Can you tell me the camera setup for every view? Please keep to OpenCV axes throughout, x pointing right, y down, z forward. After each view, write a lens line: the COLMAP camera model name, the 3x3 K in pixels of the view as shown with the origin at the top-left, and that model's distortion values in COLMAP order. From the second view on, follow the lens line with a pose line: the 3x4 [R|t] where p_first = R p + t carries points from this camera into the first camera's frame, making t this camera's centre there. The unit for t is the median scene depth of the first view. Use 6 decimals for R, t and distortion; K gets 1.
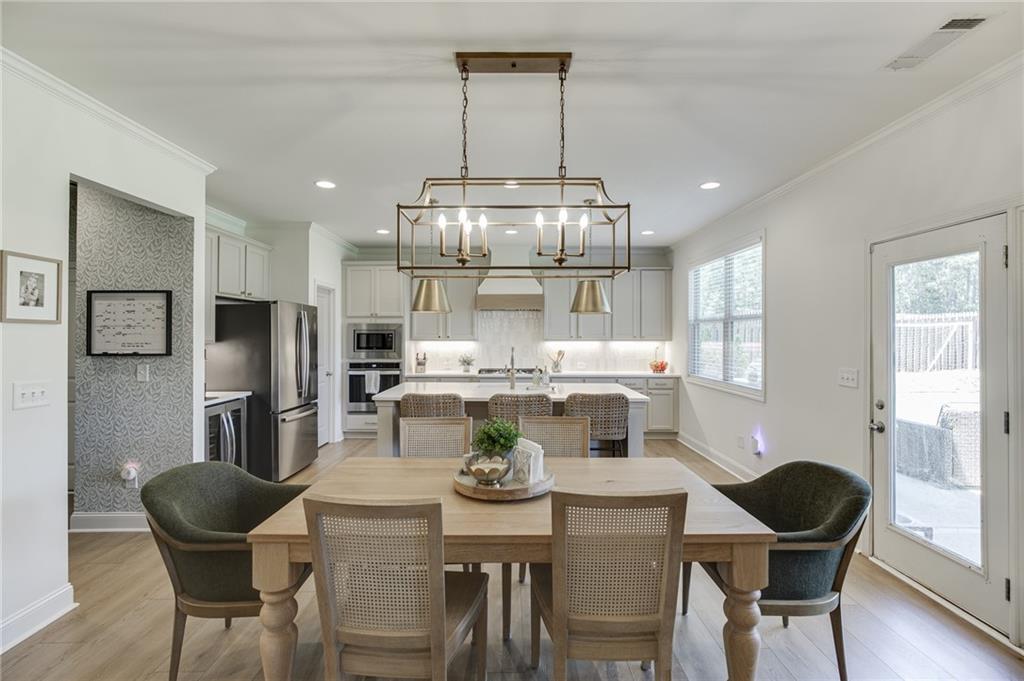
lens RADIAL K [[459.5, 0, 510.6], [0, 459.5, 334.1], [0, 0, 1]] dist [-0.025655, 0.008589]
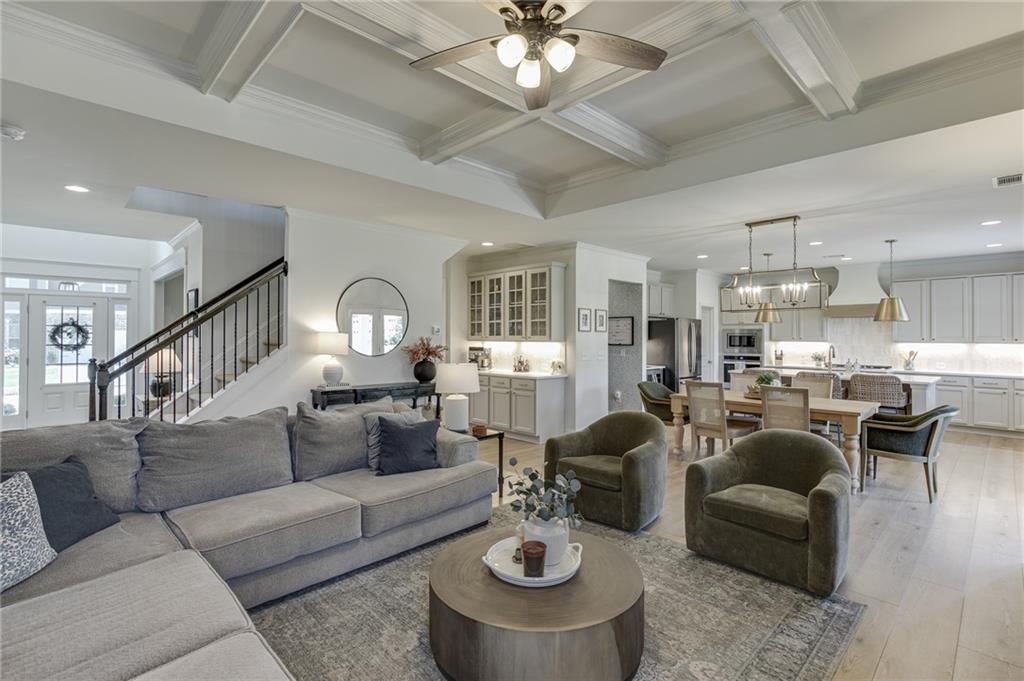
lens RADIAL K [[478.8, 0, 515.1], [0, 478.8, 333.5], [0, 0, 1]] dist [0.000522, 0.000627]
pose [[0.697193, -0.001472, -0.716882, 0.293129], [-0.003561, 0.999978, -0.005517, 0.002039], [0.716875, 0.006399, 0.697172, -0.578222]]
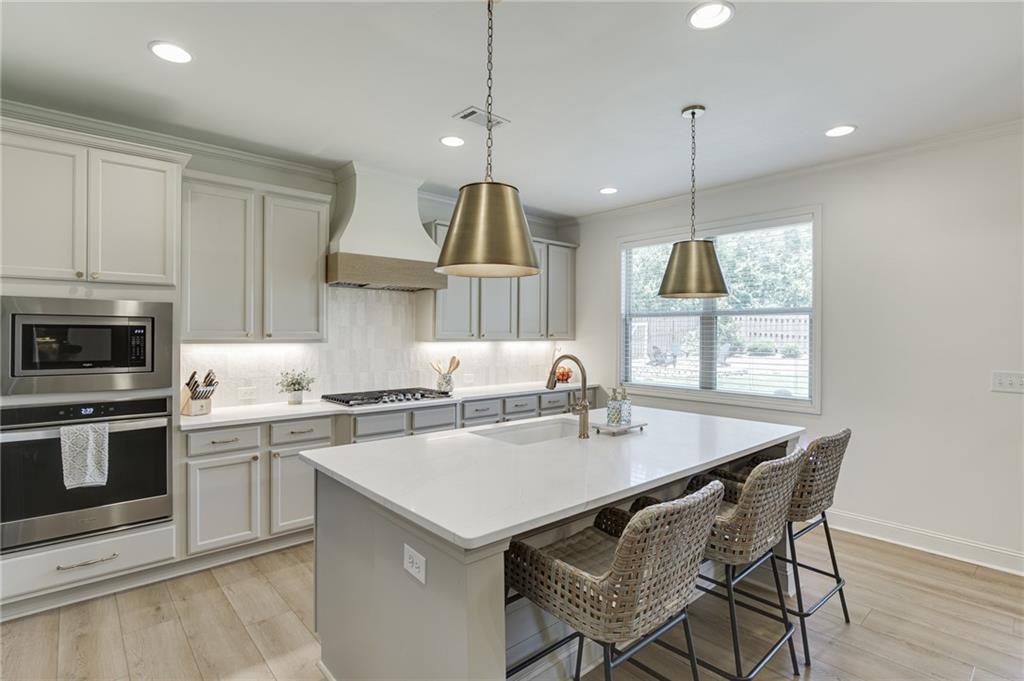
lens RADIAL K [[515.1, 0, 516.9], [0, 515.1, 333.5], [0, 0, 1]] dist [-0.001070, -0.000752]
pose [[0.740528, 0.003378, 0.672017, -0.320365], [-0.003462, 0.999993, -0.001212, 0.004571], [-0.672017, -0.001429, 0.740534, 0.449019]]
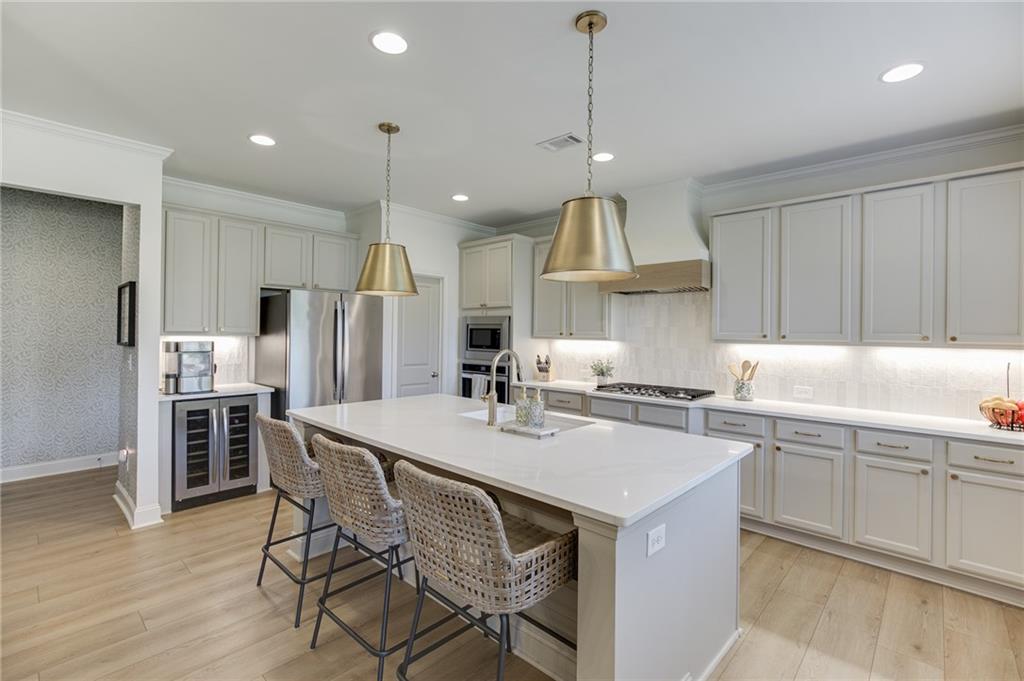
lens RADIAL K [[459.5, 0, 510.6], [0, 459.5, 334.1], [0, 0, 1]] dist [-0.025655, 0.008589]
pose [[0.734886, 0.010957, -0.678102, 0.287586], [-0.009119, 0.999939, 0.006275, 0.002811], [0.678129, 0.001572, 0.734941, 0.437382]]
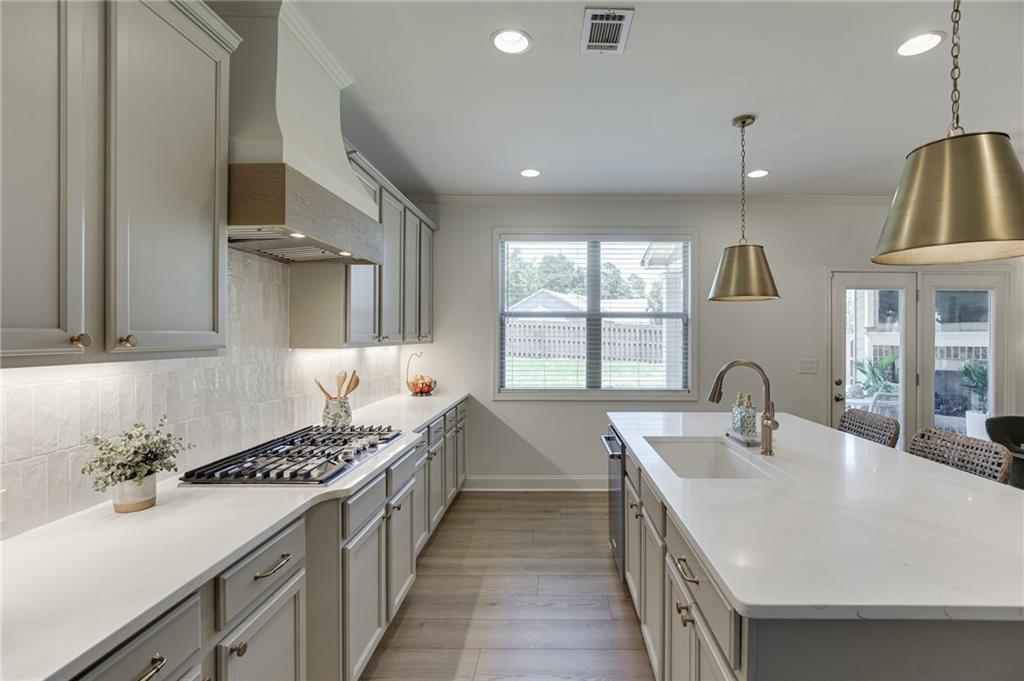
lens RADIAL K [[475.8, 0, 549.5], [0, 475.8, 335.9], [0, 0, 1]] dist [-0.017582, 0.000529]
pose [[0.008041, -0.002648, 0.999964, -0.330175], [-0.005135, 0.999983, 0.002690, 0.003253], [-0.999954, -0.005156, 0.008027, 0.878329]]
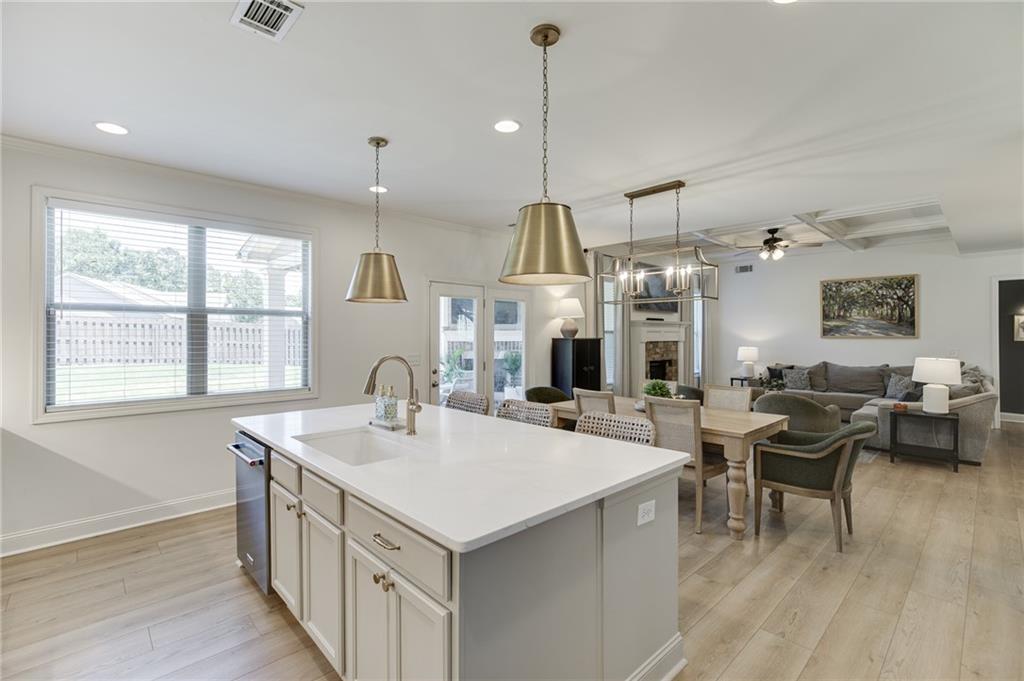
lens RADIAL K [[459.5, 0, 510.6], [0, 459.5, 334.1], [0, 0, 1]] dist [-0.025655, 0.008589]
pose [[-0.687911, -0.001513, 0.725794, -0.329132], [-0.002825, 0.999996, -0.000593, 0.003388], [-0.725790, -0.002458, -0.687912, 0.929941]]
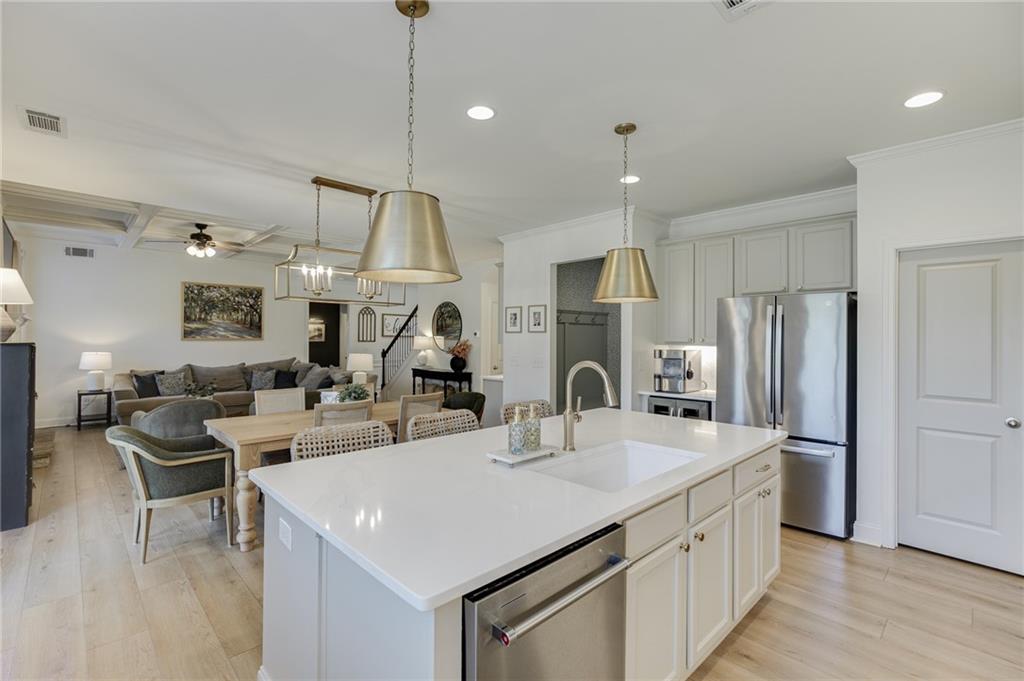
lens RADIAL K [[459.5, 0, 510.6], [0, 459.5, 334.1], [0, 0, 1]] dist [-0.025655, 0.008589]
pose [[-0.715878, -0.011655, -0.698128, 0.274104], [-0.004937, 0.999920, -0.011631, 0.004690], [0.698208, -0.004880, -0.715879, 0.939153]]
